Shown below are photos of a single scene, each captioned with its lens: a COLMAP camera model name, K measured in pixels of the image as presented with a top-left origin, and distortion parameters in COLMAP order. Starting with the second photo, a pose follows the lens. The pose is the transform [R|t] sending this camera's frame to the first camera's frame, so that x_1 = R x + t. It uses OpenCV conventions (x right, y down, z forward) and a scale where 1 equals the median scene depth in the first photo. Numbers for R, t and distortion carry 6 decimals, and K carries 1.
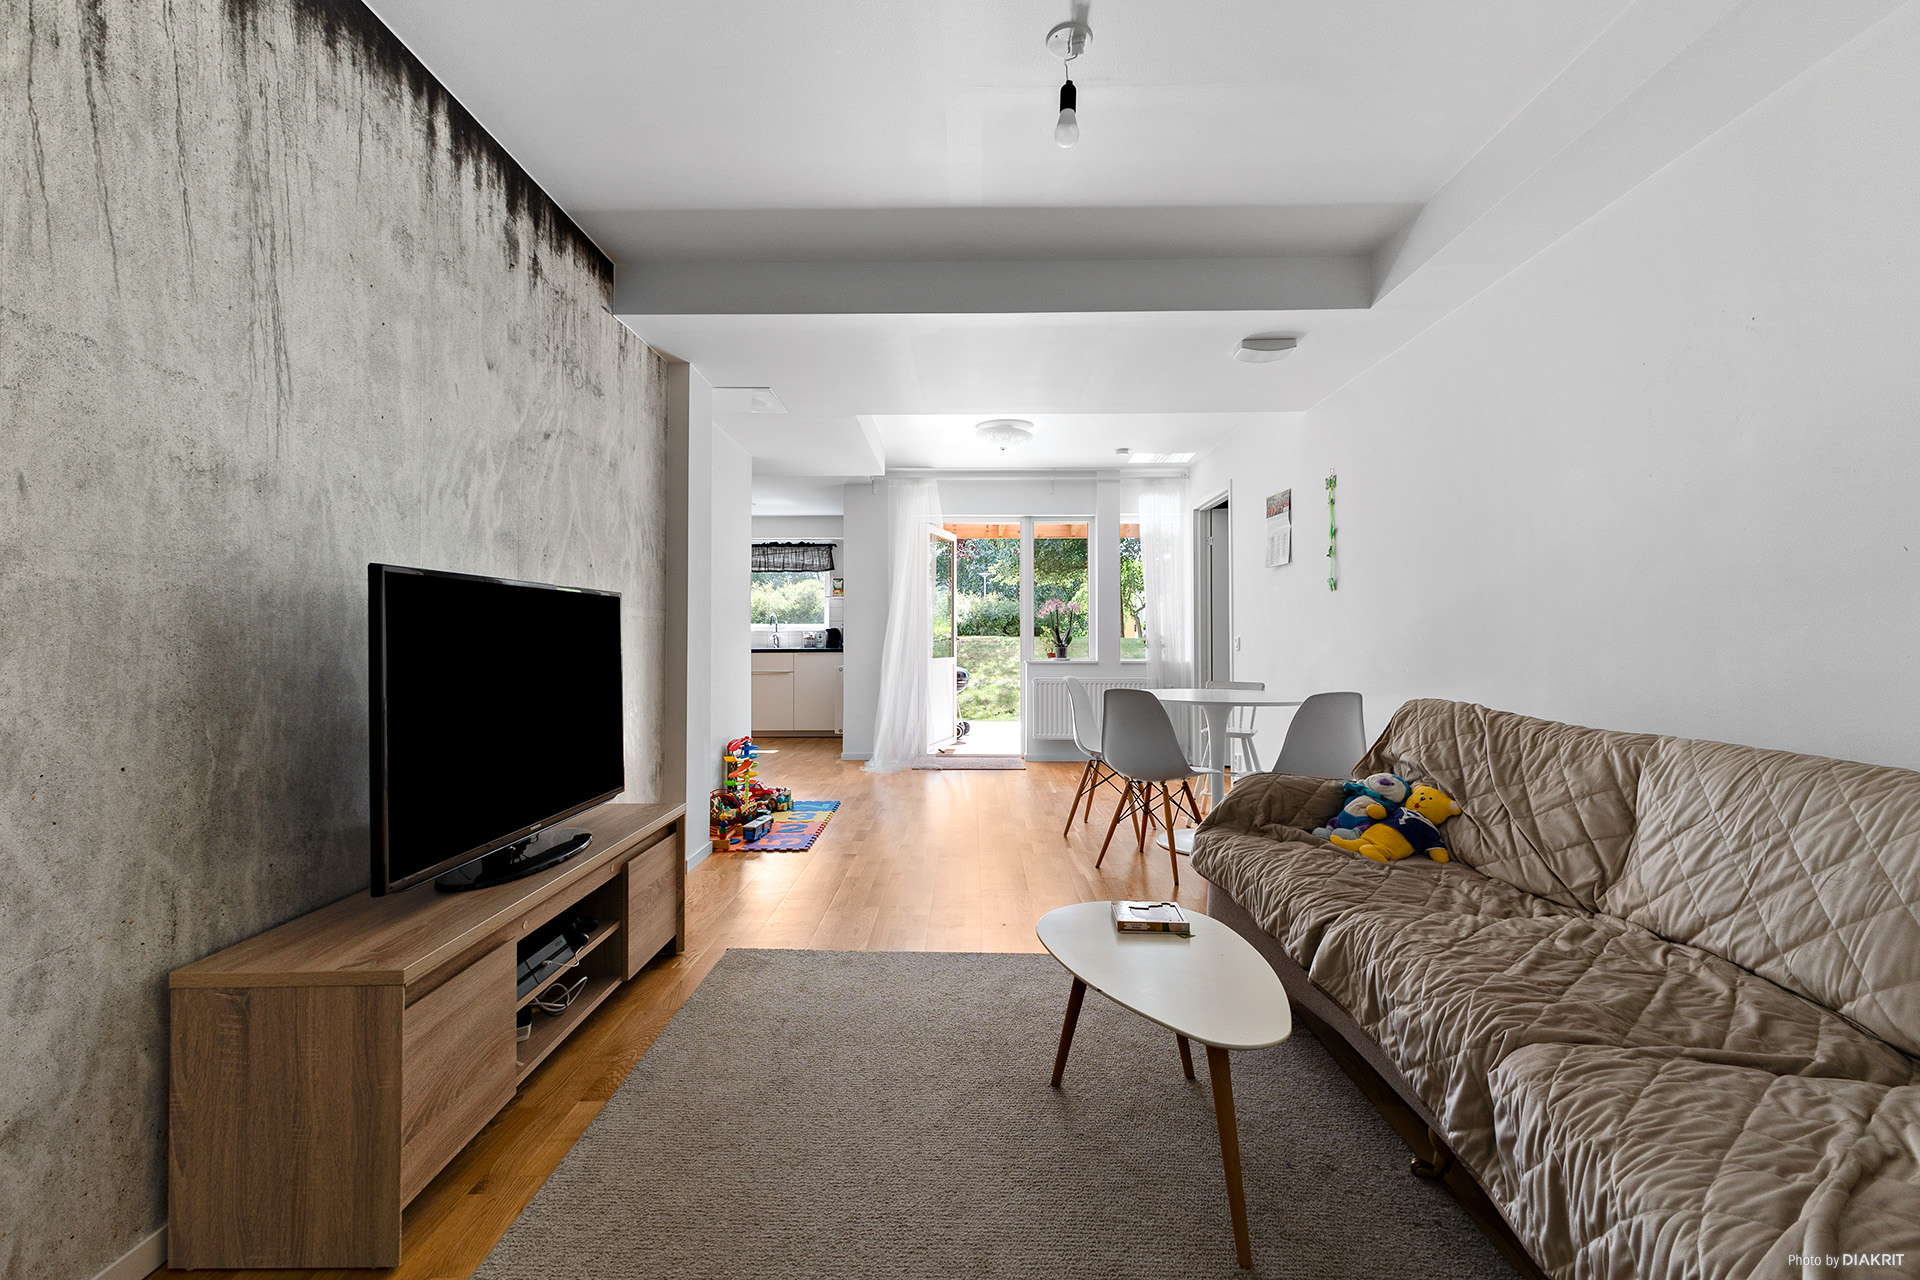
lens RADIAL K [[854.7, 0, 960.0], [0, 854.7, 640.0], [0, 0, 1]] dist [0.021748, -0.008983]
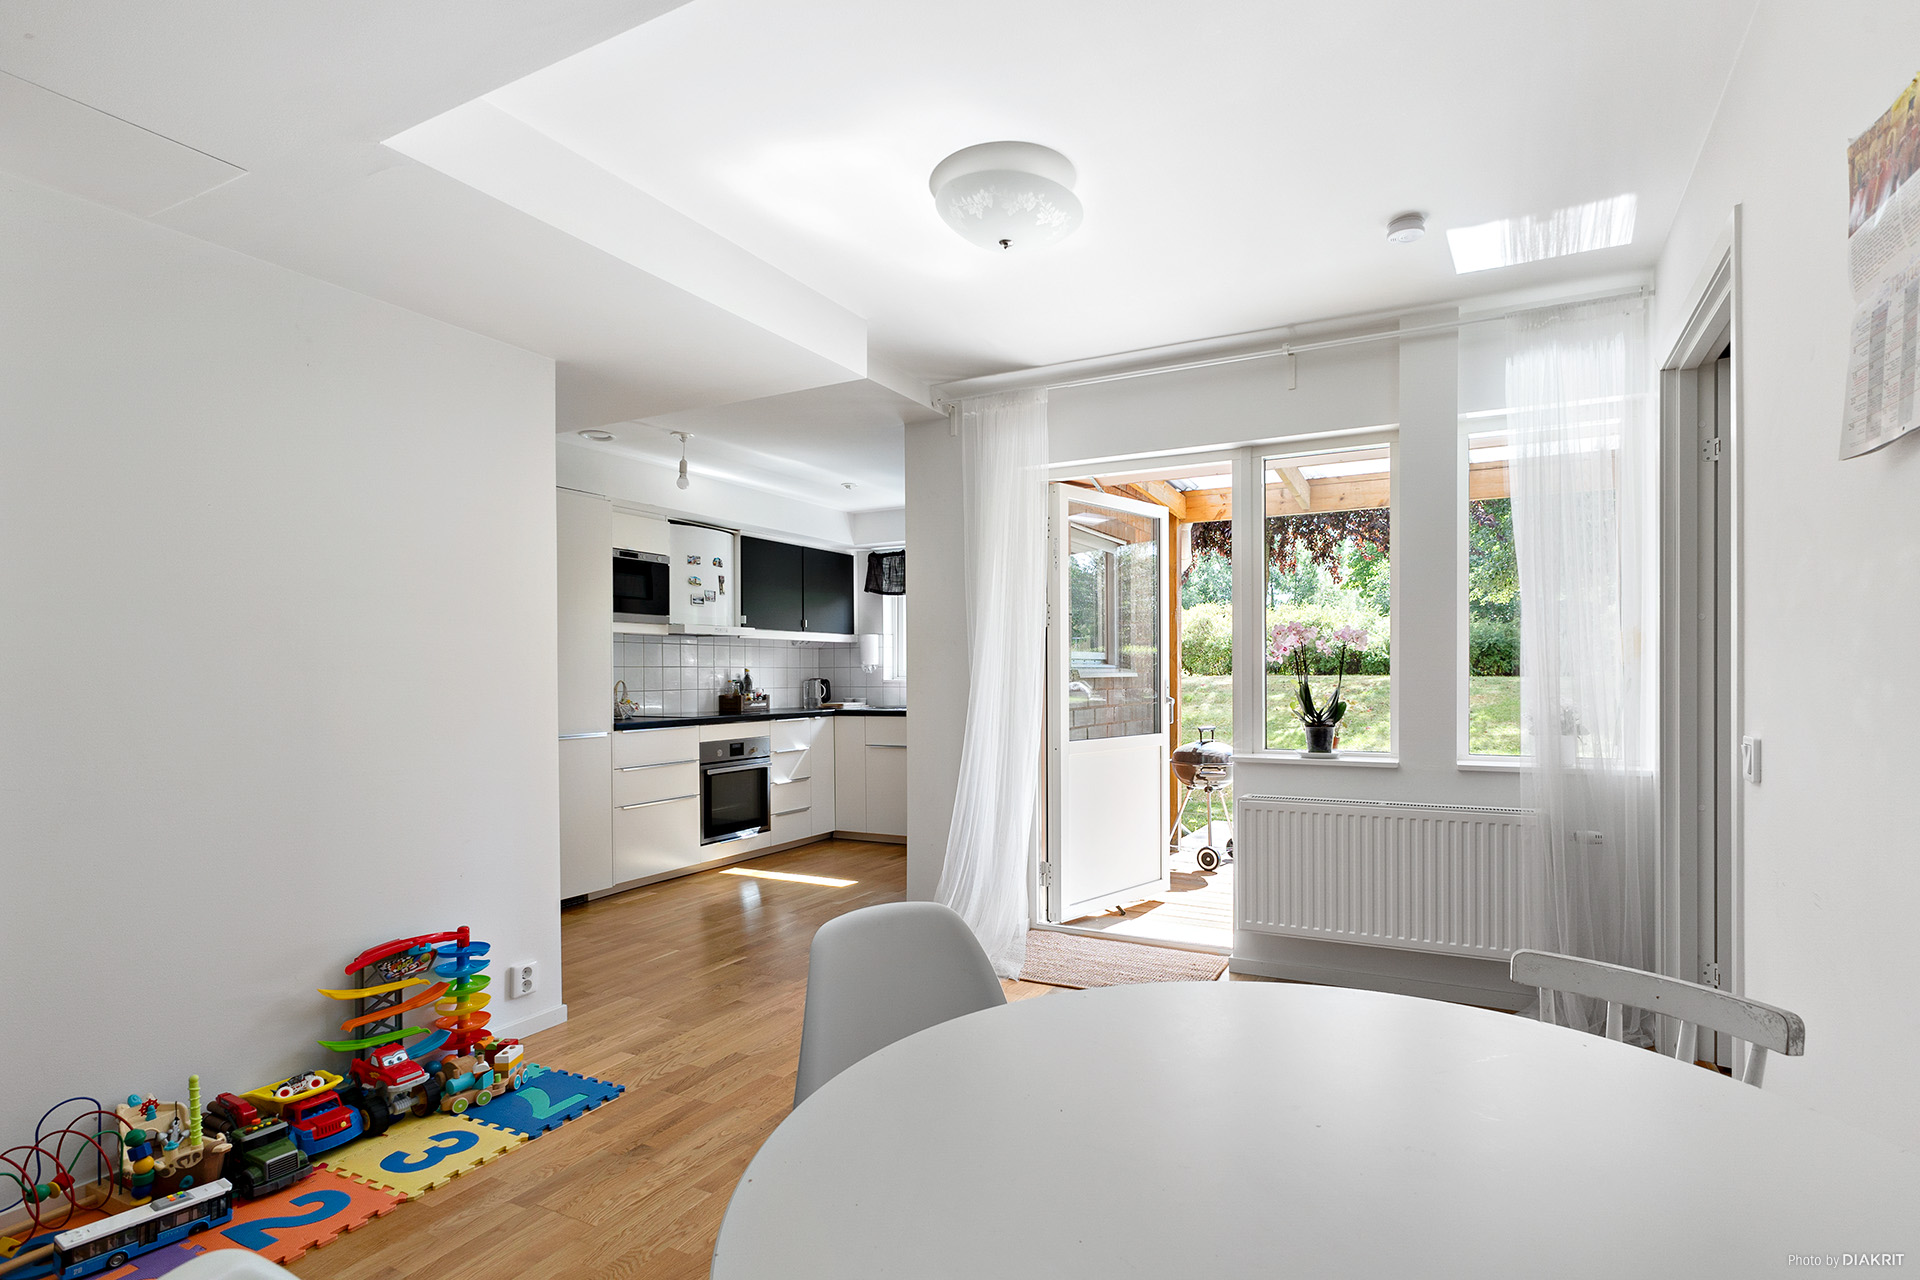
lens RADIAL K [[936.7, 0, 1002.0], [0, 936.7, 680.4], [0, 0, 1]] dist [0.013894, -0.009031]
pose [[0.894275, 0.000372, -0.447518, 0.199345], [0.002242, 0.999983, 0.005313, -0.020489], [0.447512, -0.005755, 0.894259, 0.503392]]
